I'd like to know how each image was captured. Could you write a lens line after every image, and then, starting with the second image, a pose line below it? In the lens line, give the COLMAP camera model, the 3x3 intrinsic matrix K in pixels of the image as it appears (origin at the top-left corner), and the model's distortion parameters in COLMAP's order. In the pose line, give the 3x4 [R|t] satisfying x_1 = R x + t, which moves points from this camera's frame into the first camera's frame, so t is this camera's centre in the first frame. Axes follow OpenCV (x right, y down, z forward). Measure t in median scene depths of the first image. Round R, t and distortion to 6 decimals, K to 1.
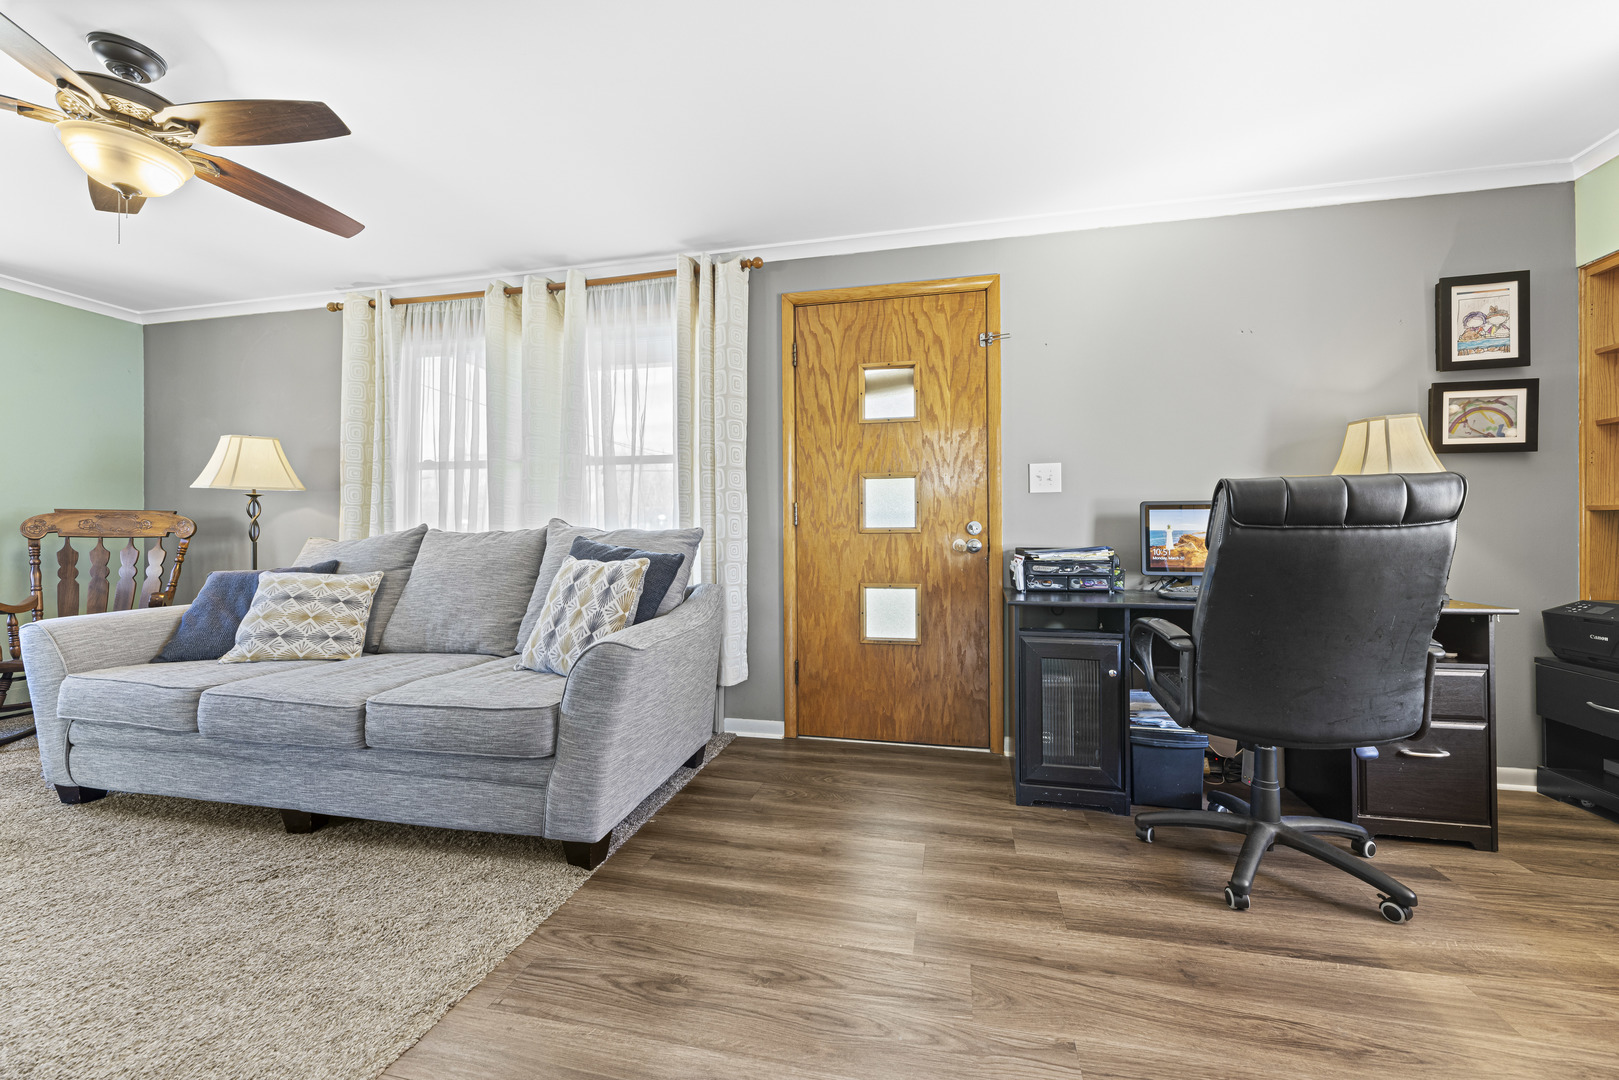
lens RADIAL K [[642.7, 0, 806.3], [0, 642.7, 532.0], [0, 0, 1]] dist [-0.001475, -0.000346]
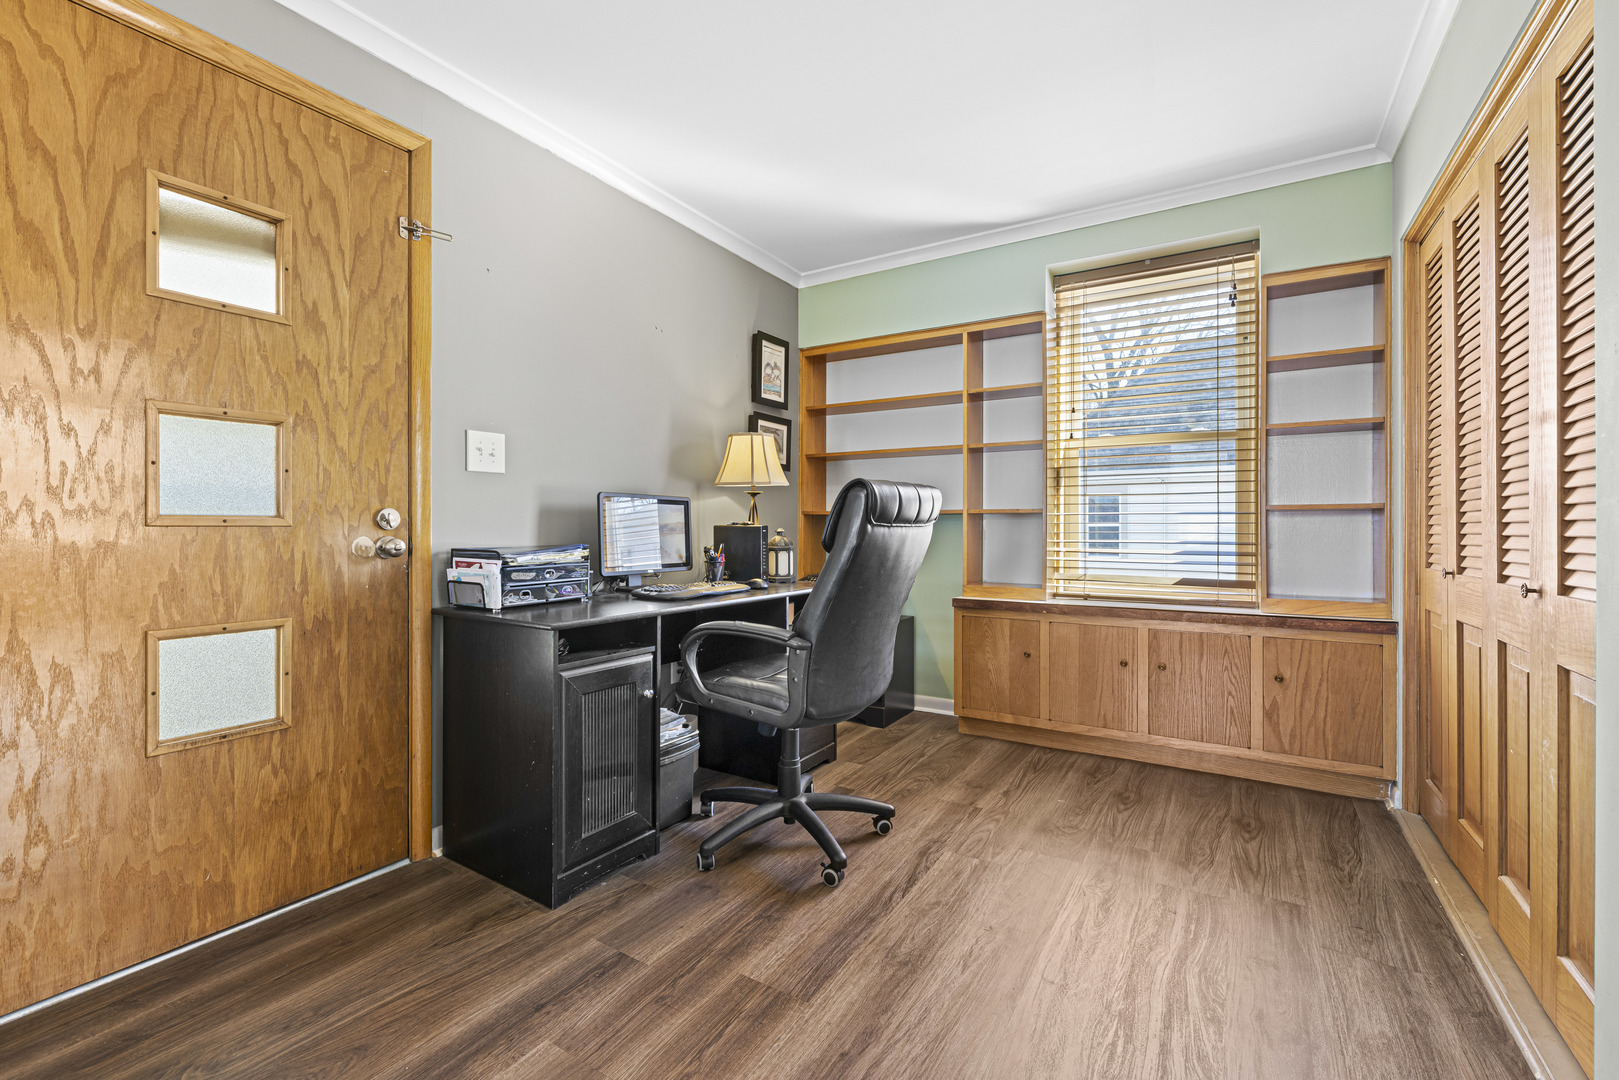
lens RADIAL K [[697.1, 0, 795.7], [0, 697.1, 527.6], [0, 0, 1]] dist [-0.005199, 0.000043]
pose [[0.330158, 0.004964, 0.943913, -0.253266], [-0.007223, 0.999970, -0.002733, 0.001224], [-0.943898, -0.005916, 0.330184, 0.398745]]
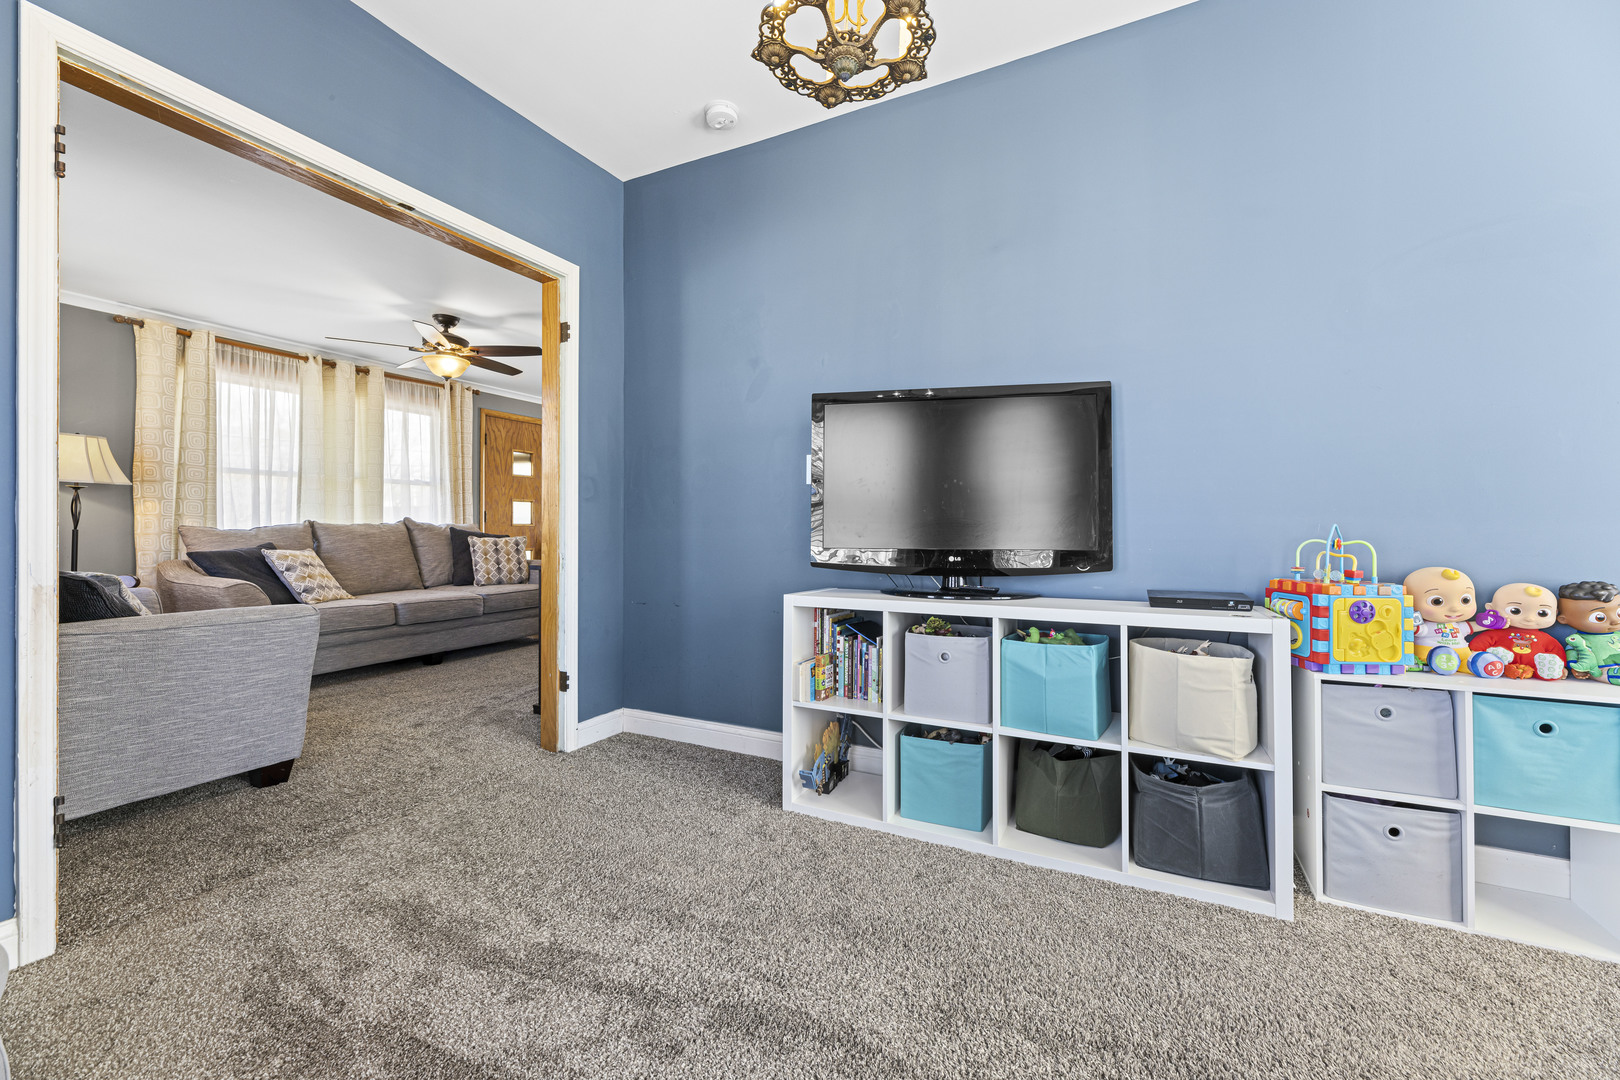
lens RADIAL K [[643.1, 0, 801.6], [0, 643.1, 525.2], [0, 0, 1]] dist [-0.001475, -0.000346]
pose [[0.238601, 0.007825, 0.971086, -1.899583], [-0.009787, 0.999936, -0.005653, 0.002286], [-0.971068, -0.008155, 0.238662, -0.509132]]
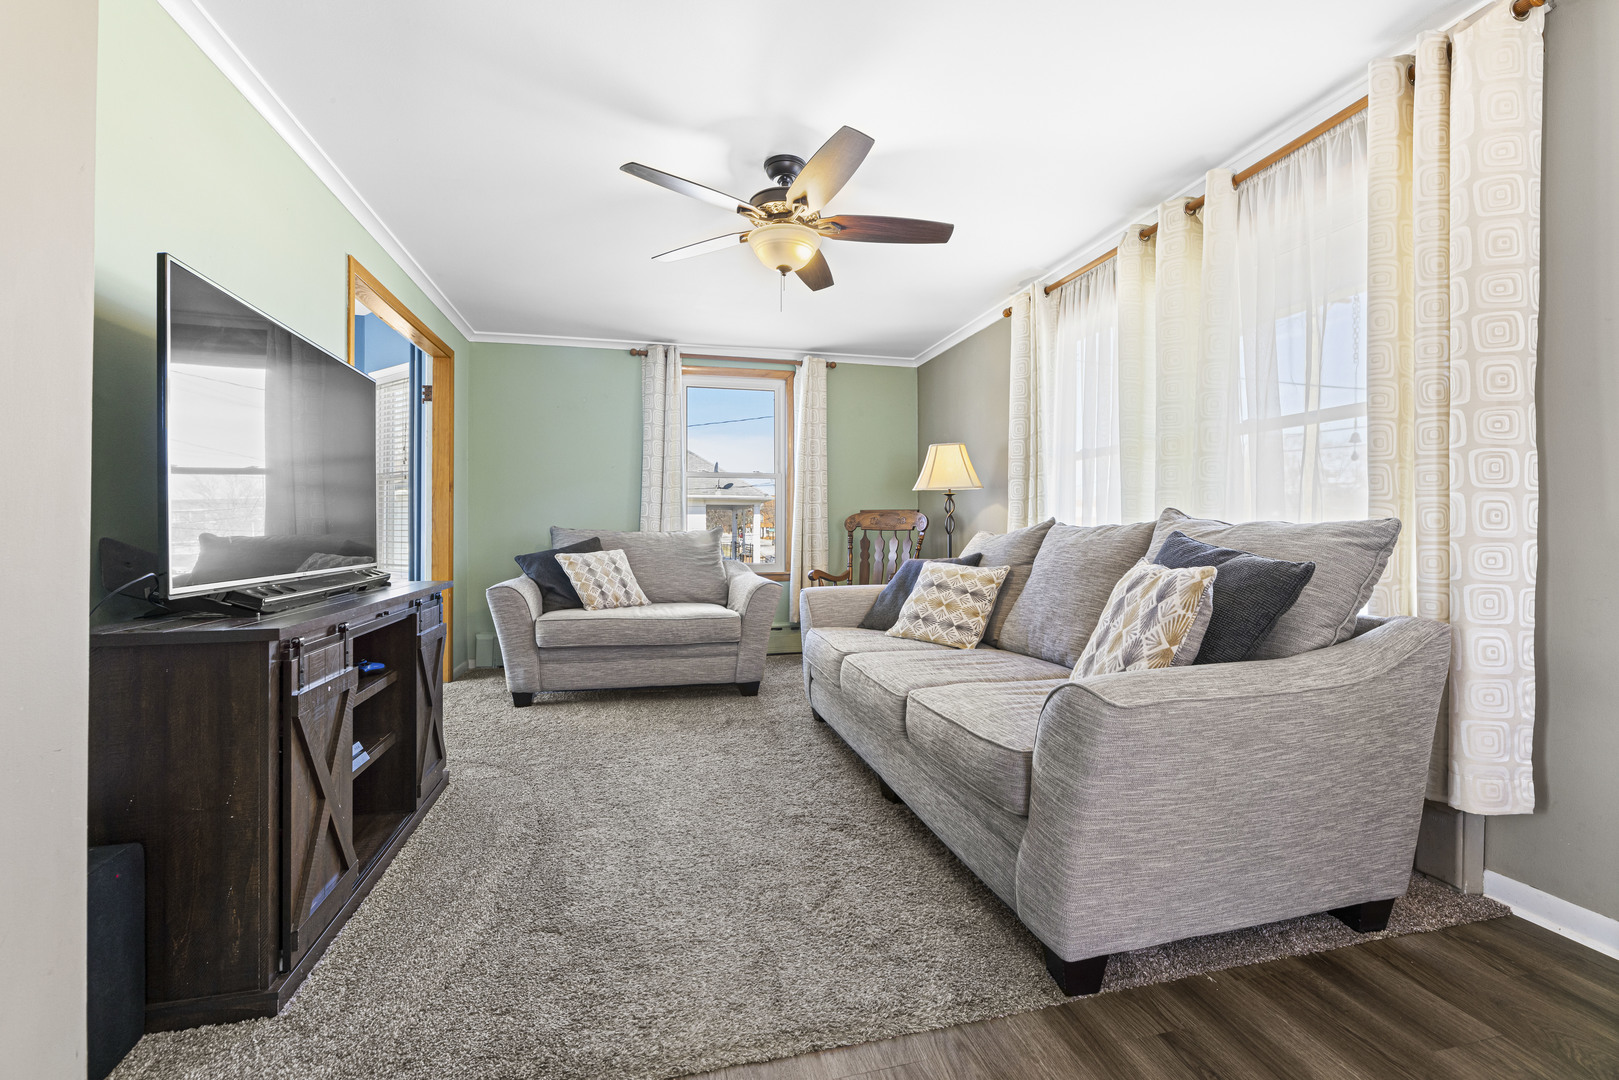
lens RADIAL K [[676.5, 0, 812.2], [0, 676.5, 528.5], [0, 0, 1]] dist [-0.005083, 0.000335]
pose [[0.448000, 0.002264, -0.894030, 0.138049], [0.001431, 0.999994, 0.003250, -0.000407], [0.894032, -0.002735, 0.447994, 0.264653]]
